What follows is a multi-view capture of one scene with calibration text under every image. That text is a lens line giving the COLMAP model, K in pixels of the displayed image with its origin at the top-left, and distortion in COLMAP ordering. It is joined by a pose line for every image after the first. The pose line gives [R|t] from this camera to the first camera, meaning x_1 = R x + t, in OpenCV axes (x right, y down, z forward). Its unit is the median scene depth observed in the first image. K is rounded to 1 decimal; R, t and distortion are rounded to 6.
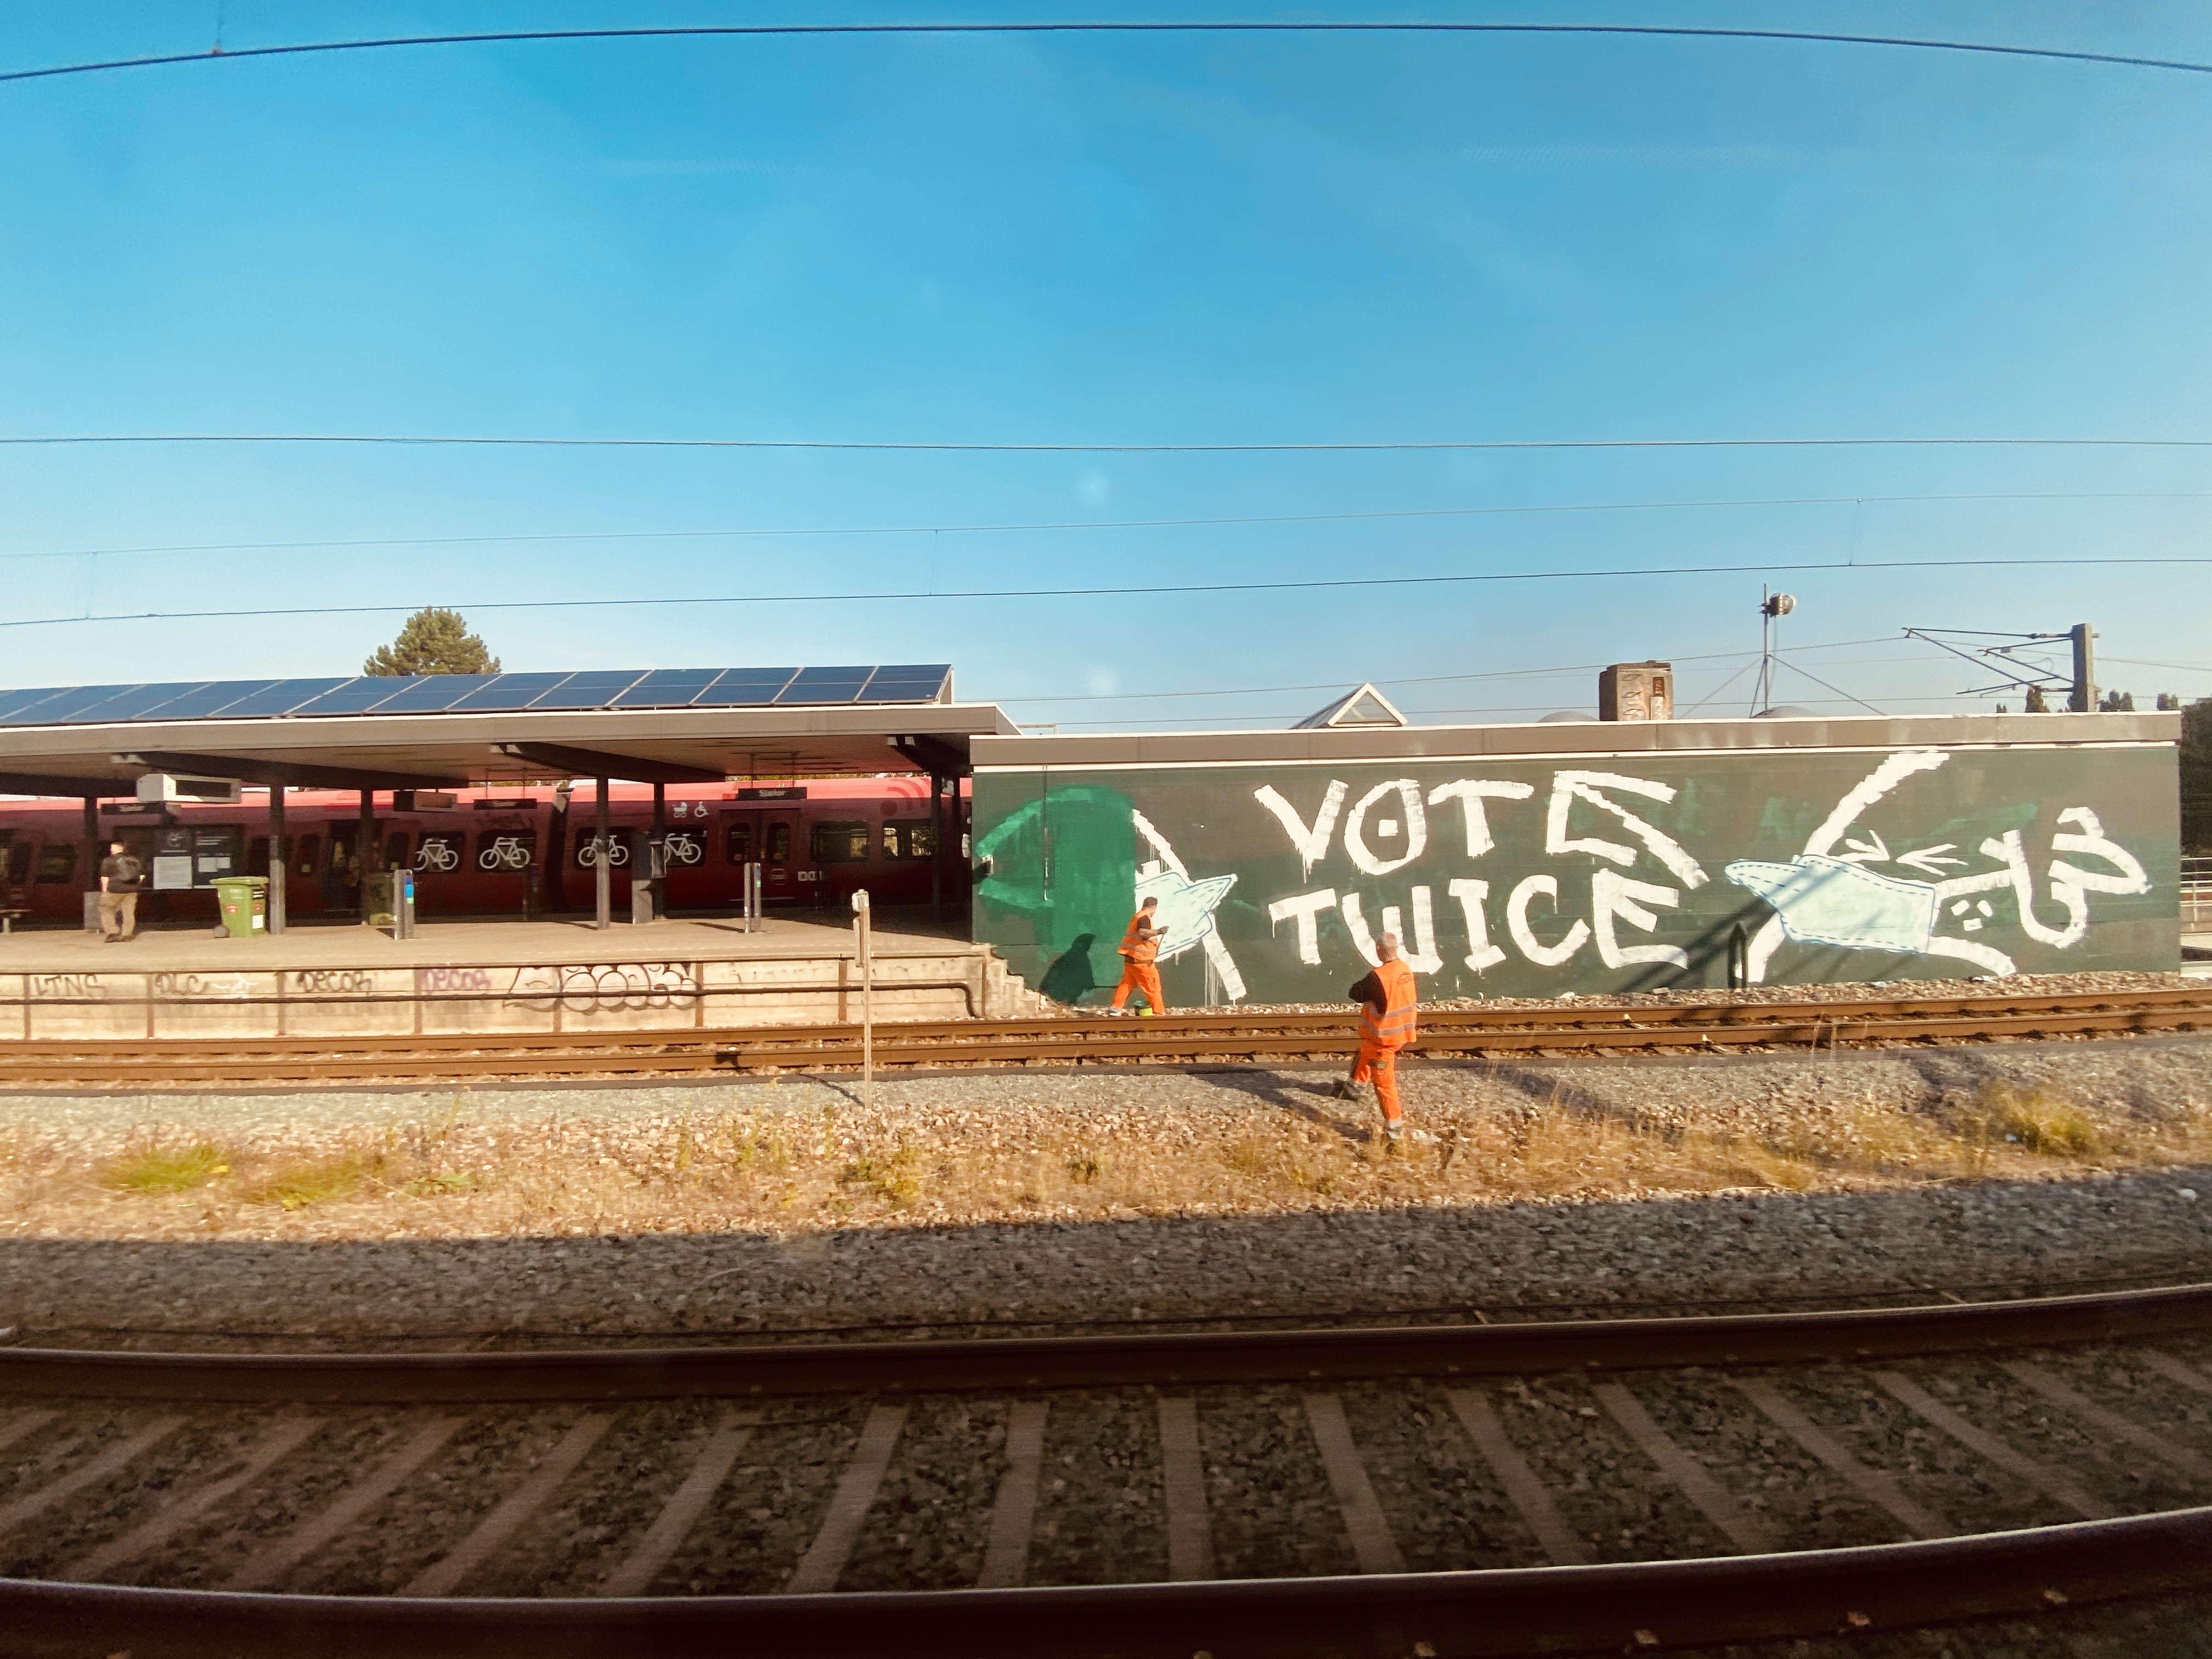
lens RADIAL K [[892.2, 0, 1114.3], [0, 892.2, 832.0], [0, 0, 1]] dist [-0.002332, -0.011739]
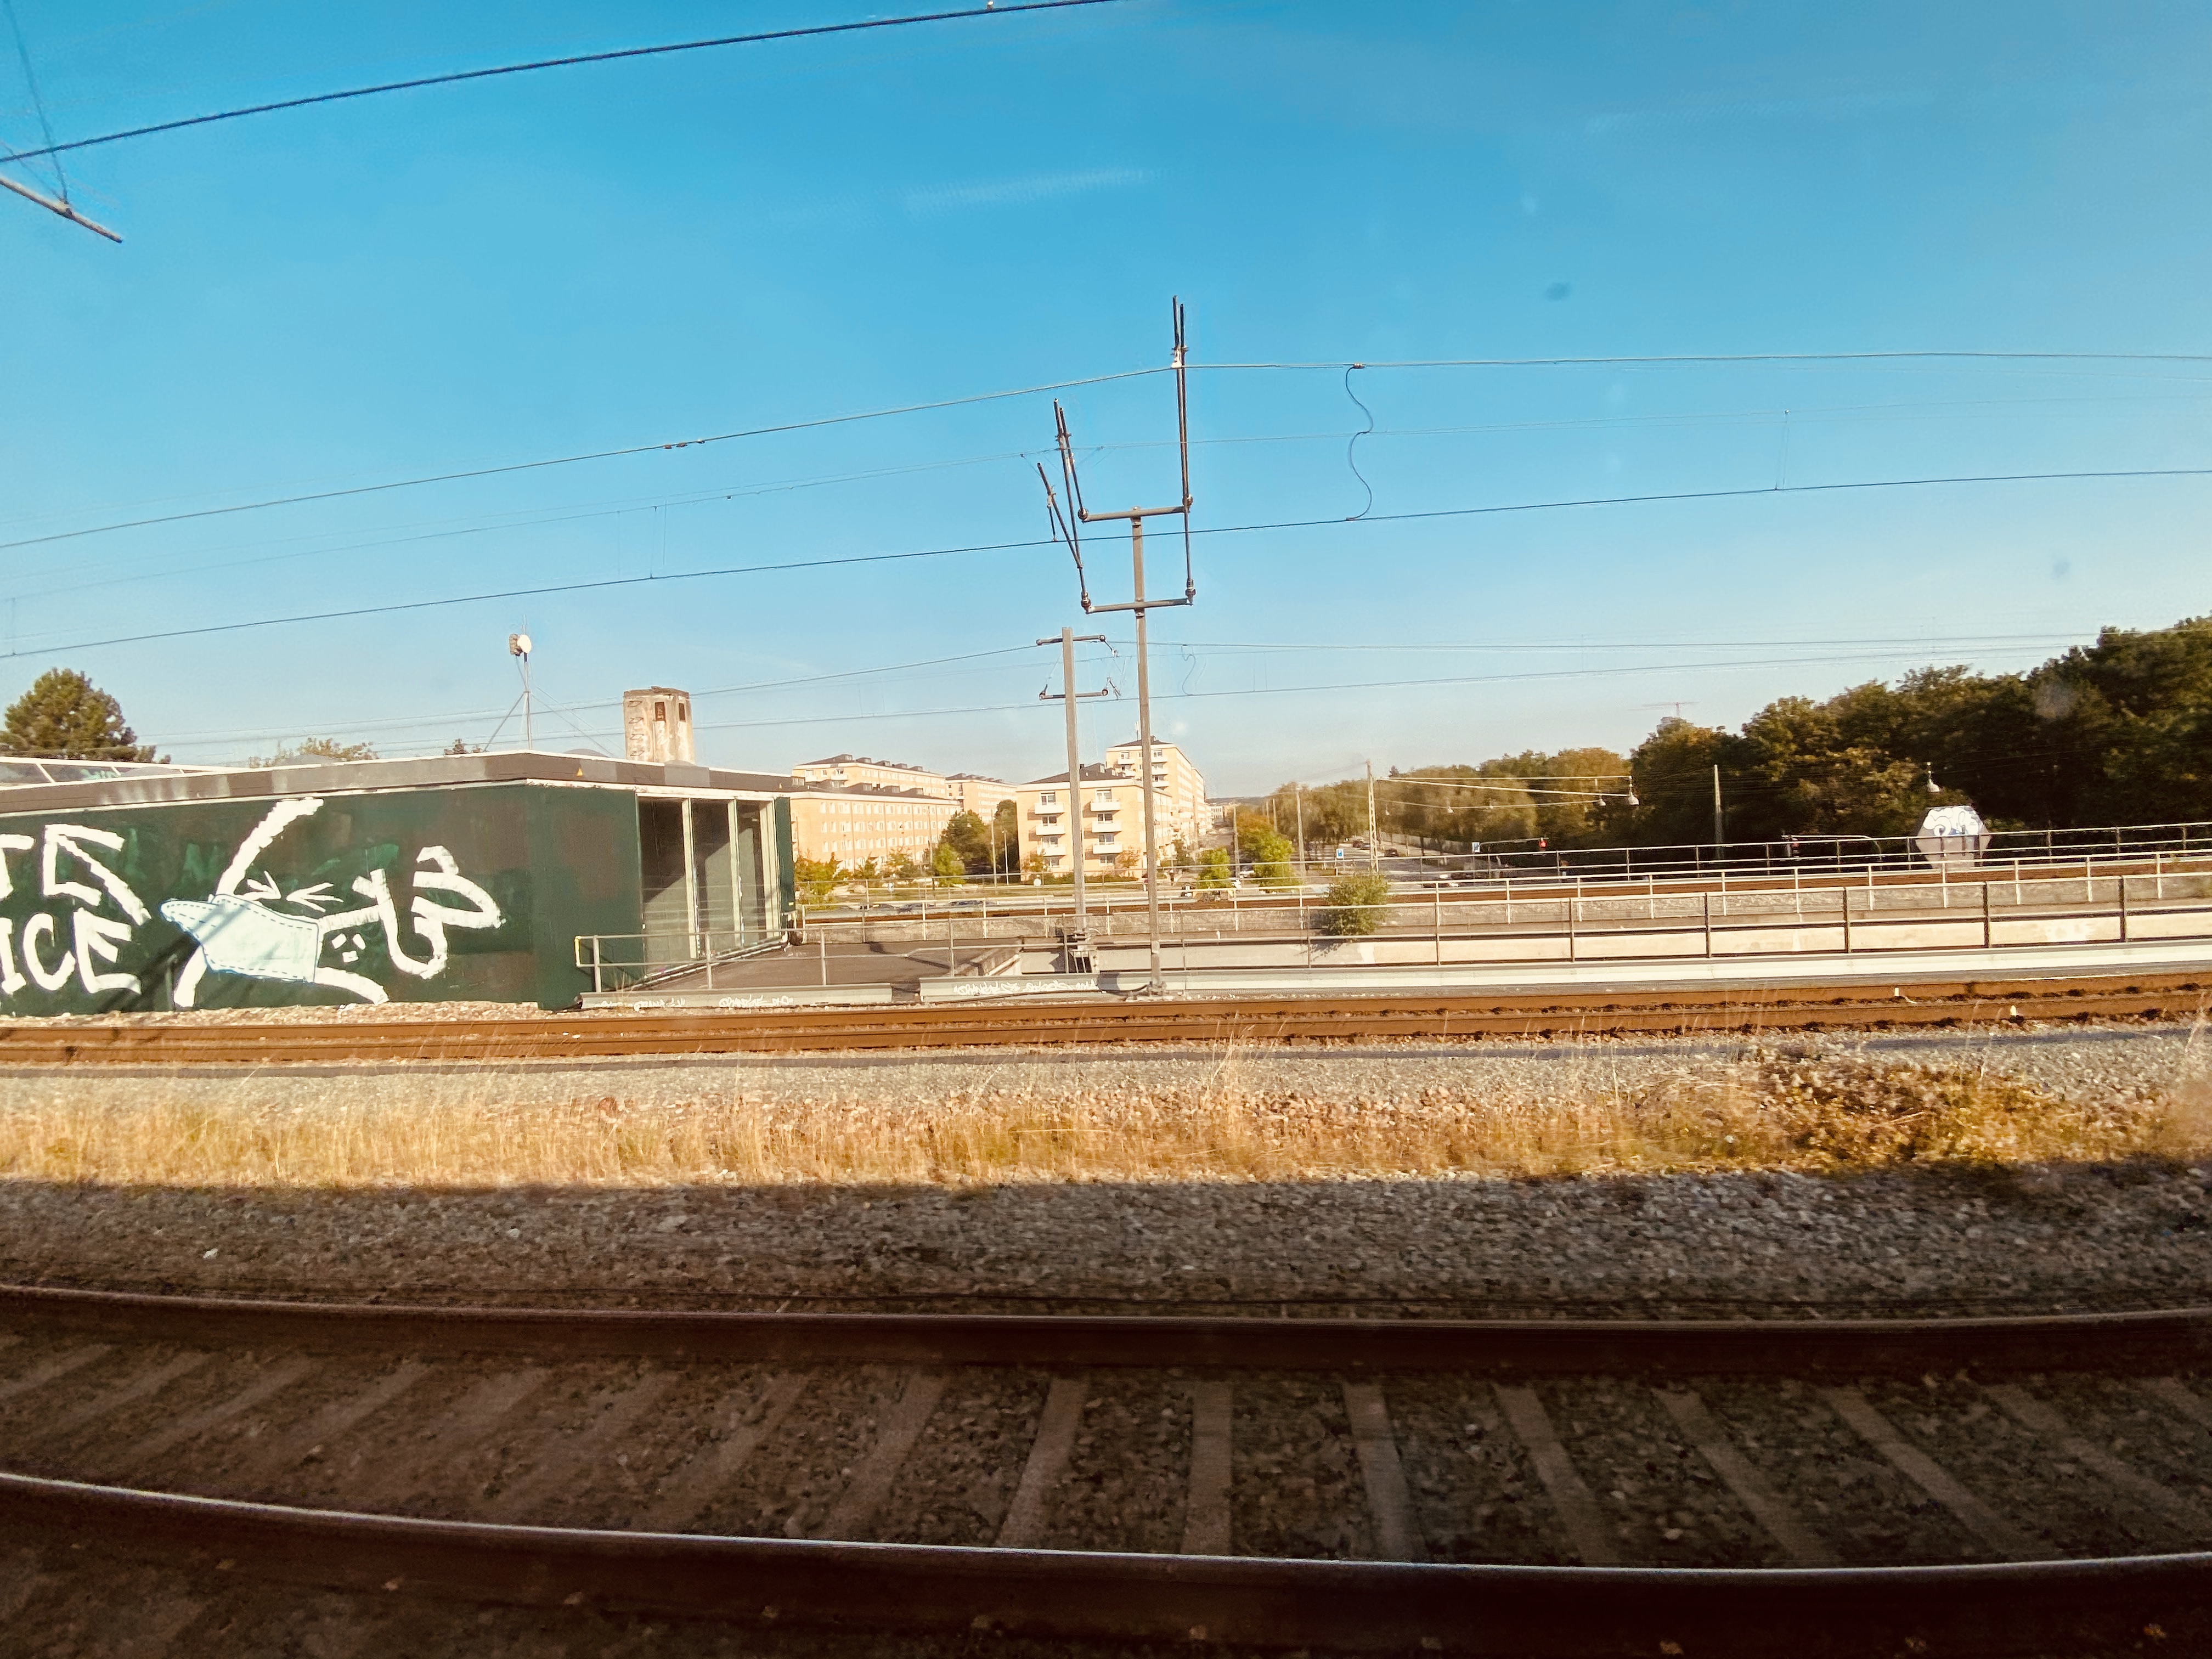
lens RADIAL K [[892.2, 0, 1097.8], [0, 892.2, 831.8], [0, 0, 1]] dist [-0.002332, -0.011739]
pose [[0.992878, -0.024956, -0.116491, 2.013841], [0.027060, 0.999497, 0.016512, -0.041489], [0.116020, -0.019546, 0.993055, 0.026933]]
